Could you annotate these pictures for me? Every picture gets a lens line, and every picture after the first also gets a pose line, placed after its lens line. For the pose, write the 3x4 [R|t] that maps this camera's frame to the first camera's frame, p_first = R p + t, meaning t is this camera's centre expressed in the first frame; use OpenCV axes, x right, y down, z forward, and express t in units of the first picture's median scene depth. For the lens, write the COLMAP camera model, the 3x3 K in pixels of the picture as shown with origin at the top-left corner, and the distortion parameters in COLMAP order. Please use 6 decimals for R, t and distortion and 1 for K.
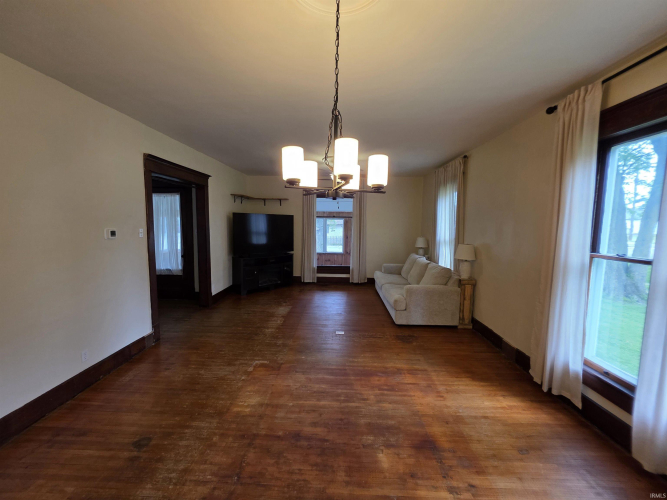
lens RADIAL K [[266.4, 0, 331.5], [0, 266.4, 248.2], [0, 0, 1]] dist [0.001596, -0.000522]
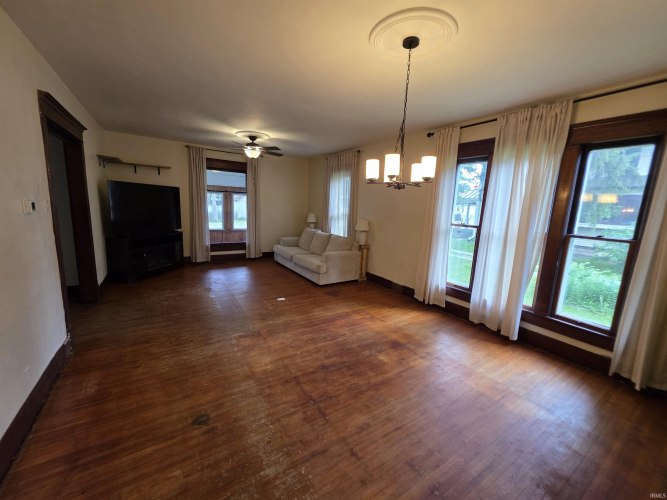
lens RADIAL K [[266.4, 0, 332.3], [0, 266.4, 248.3], [0, 0, 1]] dist [0.001596, -0.000522]
pose [[0.823244, -0.068992, 0.563480, -0.436074], [0.018300, 0.995297, 0.095126, 0.002415], [-0.567392, -0.068000, 0.820635, -0.028453]]
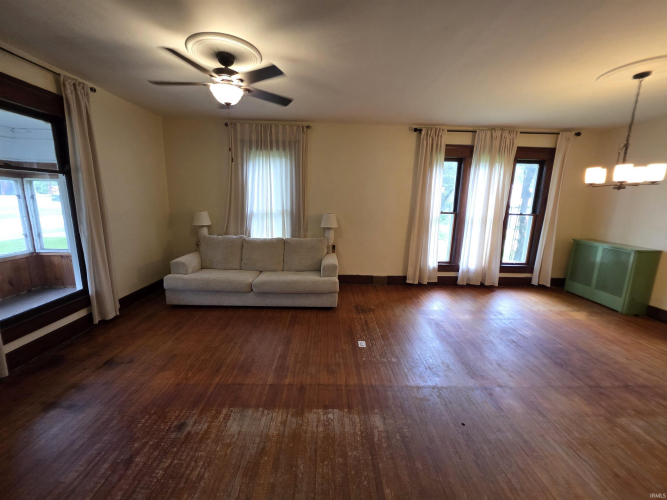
lens RADIAL K [[266.4, 0, 334.3], [0, 266.4, 246.9], [0, 0, 1]] dist [0.001596, -0.000522]
pose [[-0.057906, -0.193204, 0.979448, -0.684576], [0.067007, 0.978130, 0.196905, -0.107264], [-0.996071, 0.077032, -0.043693, 1.163769]]
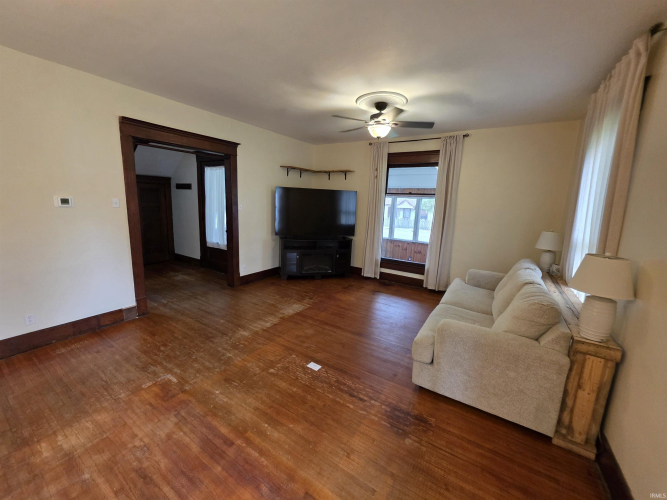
lens RADIAL K [[266.4, 0, 331.1], [0, 266.4, 248.7], [0, 0, 1]] dist [0.001596, -0.000522]
pose [[0.856341, 0.111897, -0.504141, 0.391329], [-0.076634, 0.992969, 0.090223, -0.034774], [0.510692, -0.038628, 0.858895, 0.500245]]
